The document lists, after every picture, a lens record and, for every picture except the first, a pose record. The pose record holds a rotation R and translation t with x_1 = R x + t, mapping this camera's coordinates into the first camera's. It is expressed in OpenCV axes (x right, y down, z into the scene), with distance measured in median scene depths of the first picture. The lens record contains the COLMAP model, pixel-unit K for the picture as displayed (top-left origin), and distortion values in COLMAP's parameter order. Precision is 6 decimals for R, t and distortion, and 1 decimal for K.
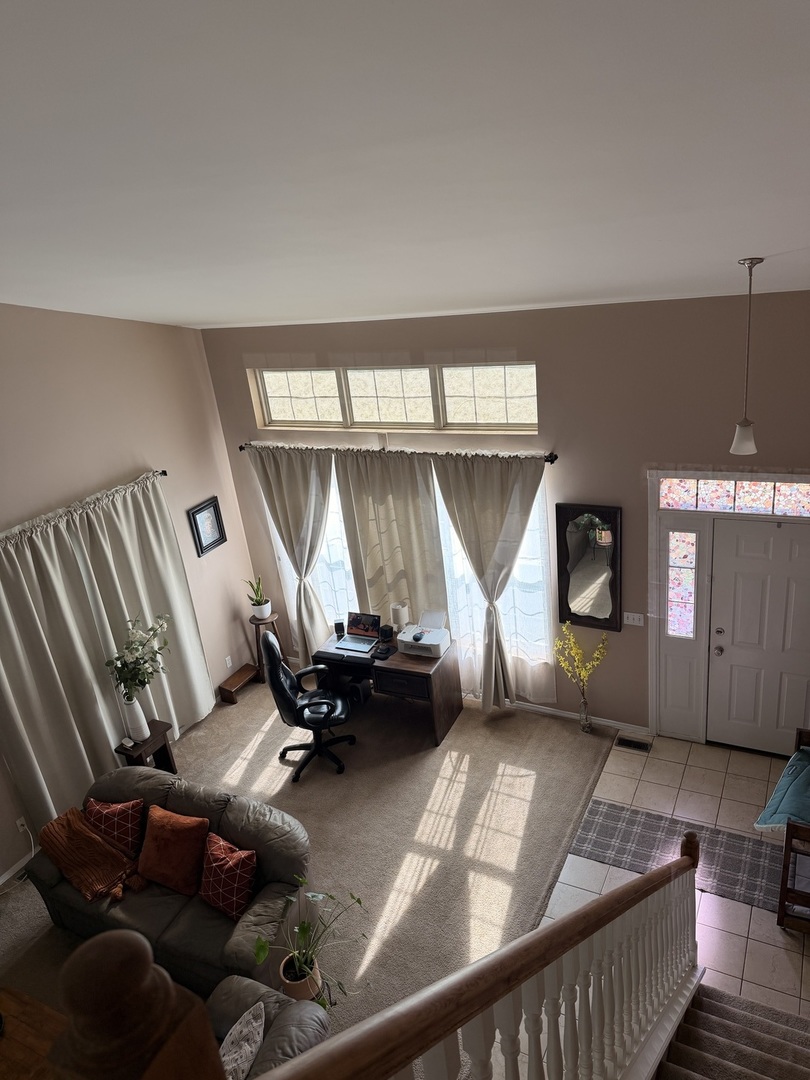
lens RADIAL K [[752.6, 0, 405.0], [0, 752.6, 540.0], [0, 0, 1]] dist [0.148294, -0.276669]
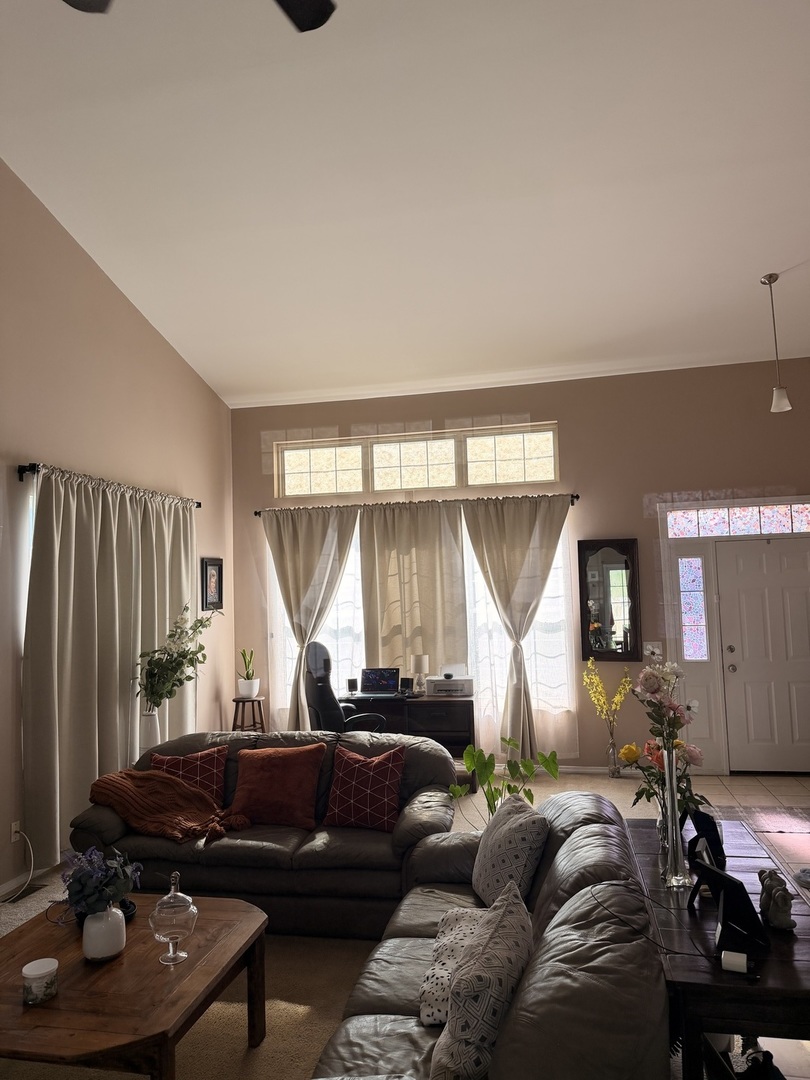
lens RADIAL K [[752.6, 0, 405.0], [0, 752.6, 540.0], [0, 0, 1]] dist [0.148294, -0.276669]
pose [[0.957835, 0.102537, 0.268400, -0.332196], [0.032801, 0.889021, -0.456691, 0.434271], [-0.285441, 0.446238, 0.848172, 0.105087]]
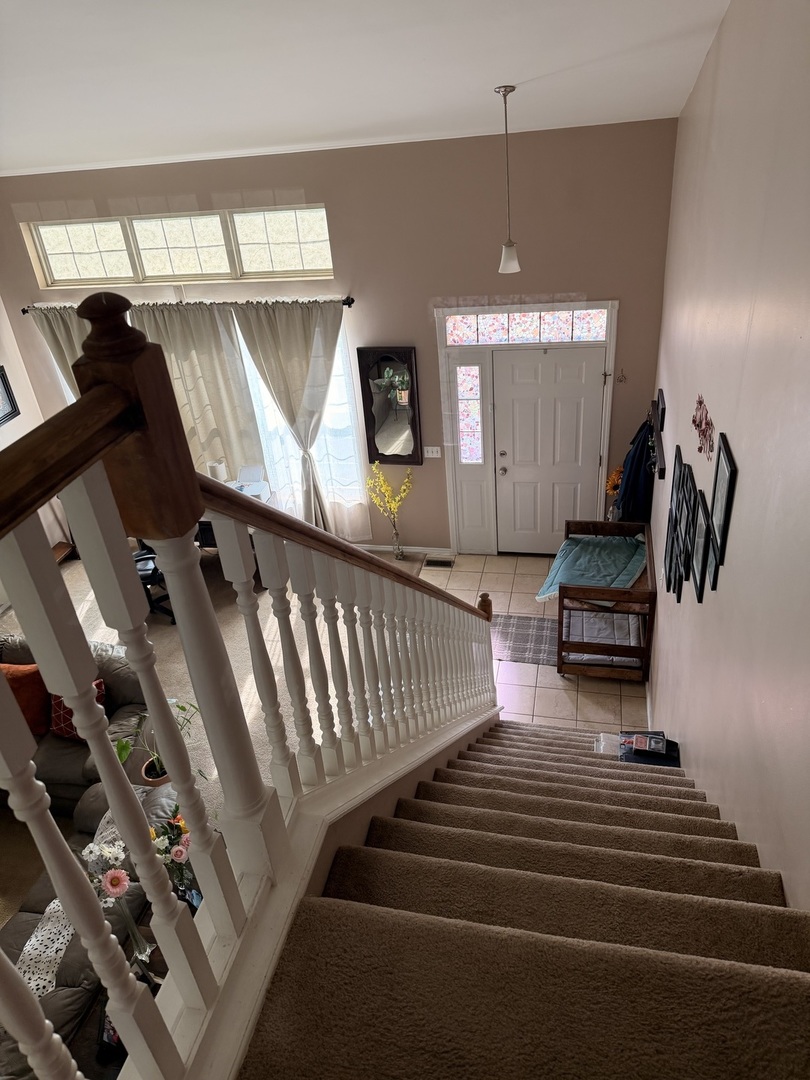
lens RADIAL K [[752.6, 0, 405.0], [0, 752.6, 540.0], [0, 0, 1]] dist [0.148294, -0.276669]
pose [[0.966026, -0.104207, 0.236507, -0.015295], [0.074984, 0.988756, 0.129378, 0.081644], [-0.247329, -0.107248, 0.962978, -0.072714]]
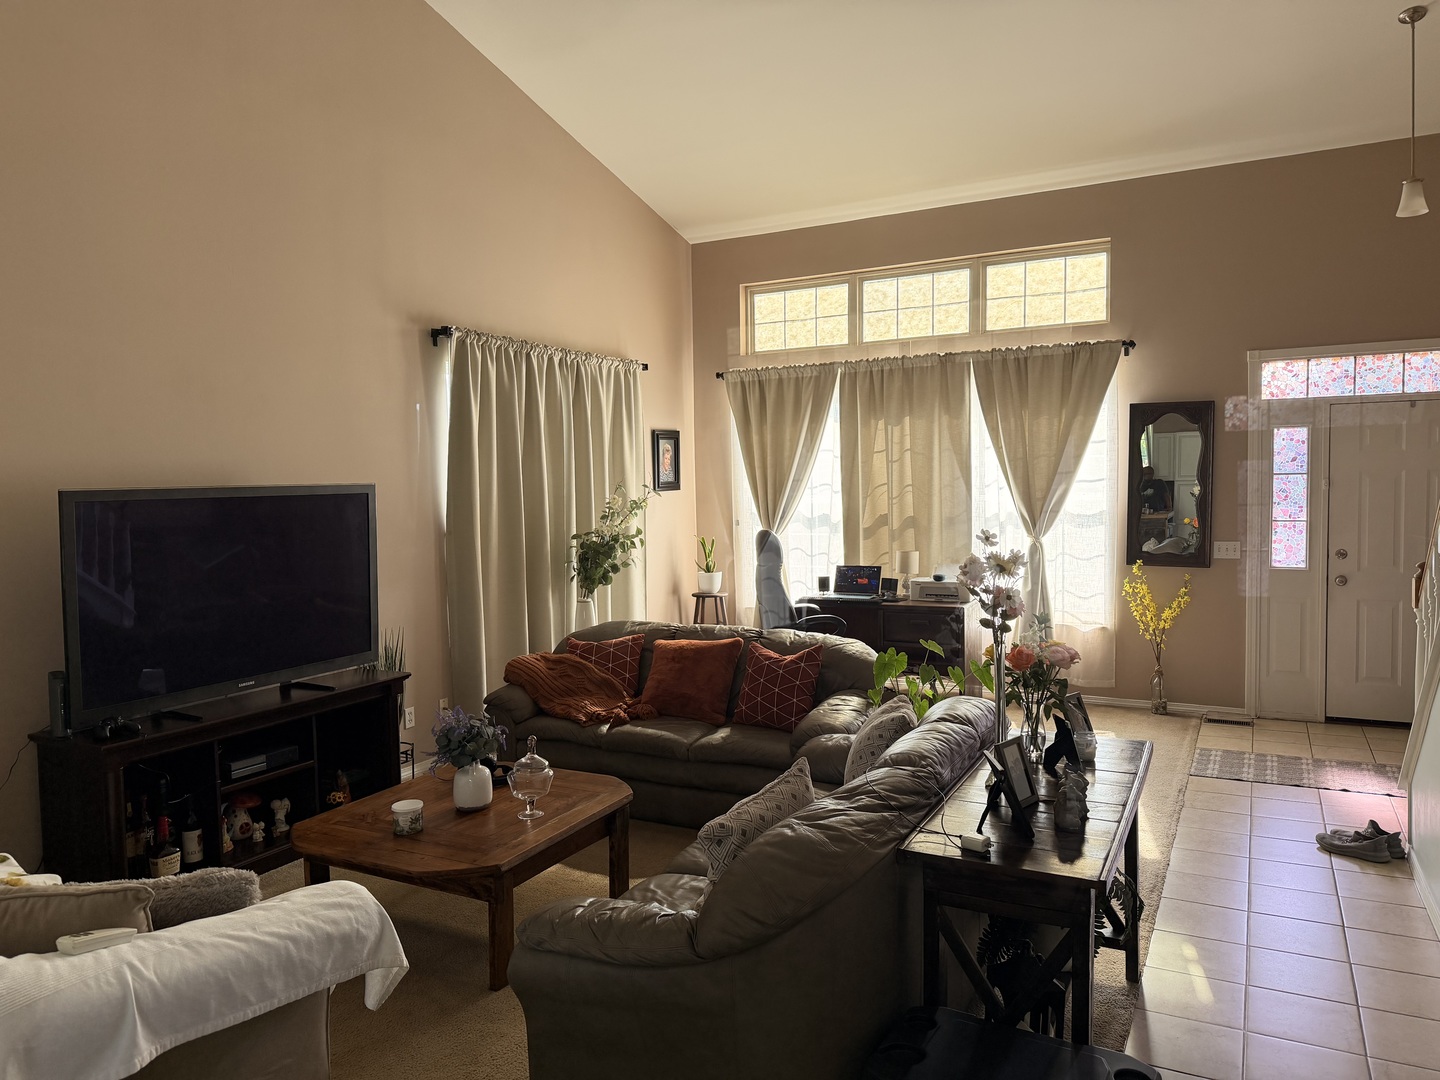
lens RADIAL K [[1003.5, 0, 718.8], [0, 1003.5, 547.6], [0, 0, 1]] dist [0.148294, -0.276669]
pose [[0.995441, 0.095135, 0.006761, -0.231276], [-0.088019, 0.943652, -0.319021, 0.472925], [-0.036731, 0.316971, 0.947724, -0.002854]]
